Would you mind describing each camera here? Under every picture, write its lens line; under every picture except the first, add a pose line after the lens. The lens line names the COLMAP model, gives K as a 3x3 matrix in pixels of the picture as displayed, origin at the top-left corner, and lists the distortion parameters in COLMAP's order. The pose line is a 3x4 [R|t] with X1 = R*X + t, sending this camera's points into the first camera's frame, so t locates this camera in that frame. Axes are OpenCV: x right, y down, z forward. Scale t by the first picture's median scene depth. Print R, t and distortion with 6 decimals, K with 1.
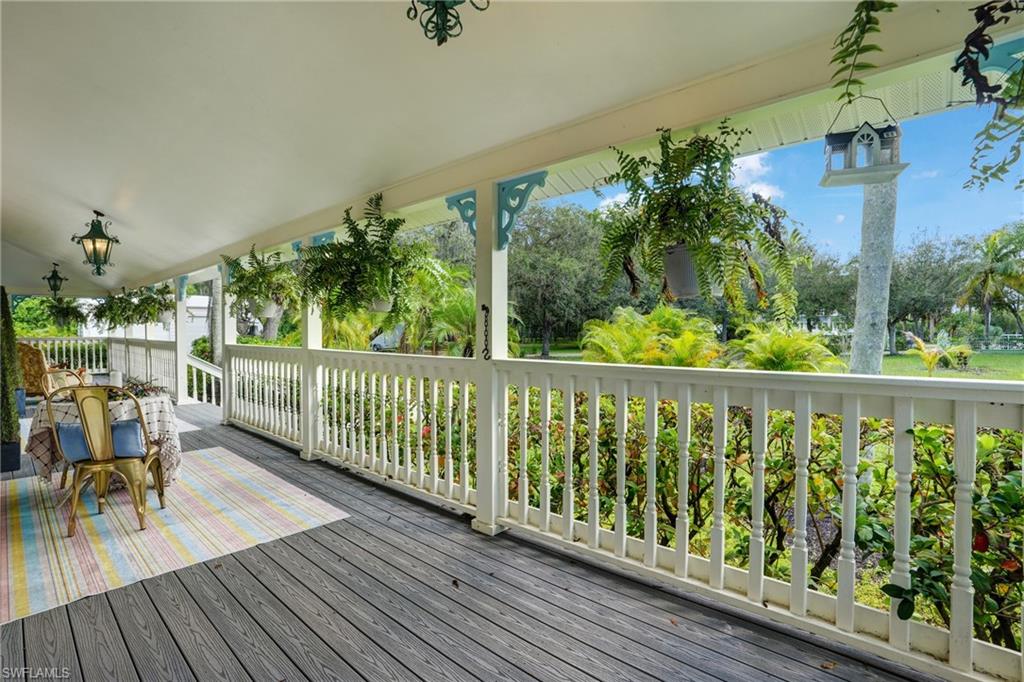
lens RADIAL K [[472.7, 0, 513.6], [0, 472.7, 335.9], [0, 0, 1]] dist [-0.063311, 0.028083]
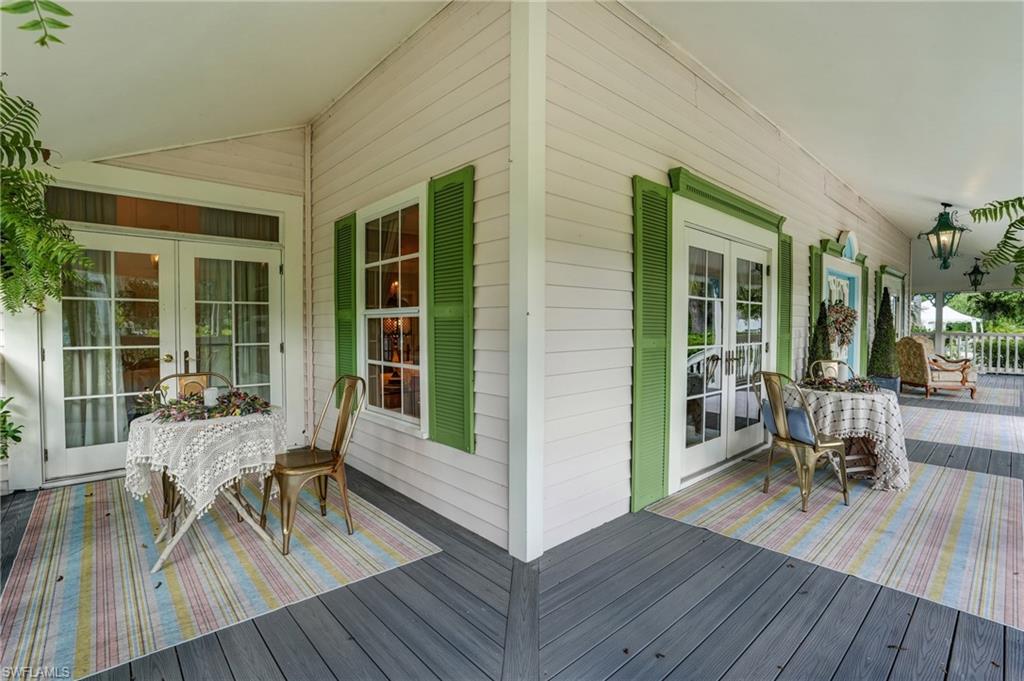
lens RADIAL K [[472.7, 0, 513.6], [0, 472.7, 335.4], [0, 0, 1]] dist [-0.063311, 0.028083]
pose [[-0.097854, 0.020351, -0.994993, 0.145668], [-0.011399, 0.999702, 0.021568, -0.002654], [0.995136, 0.013452, -0.097593, 0.188833]]
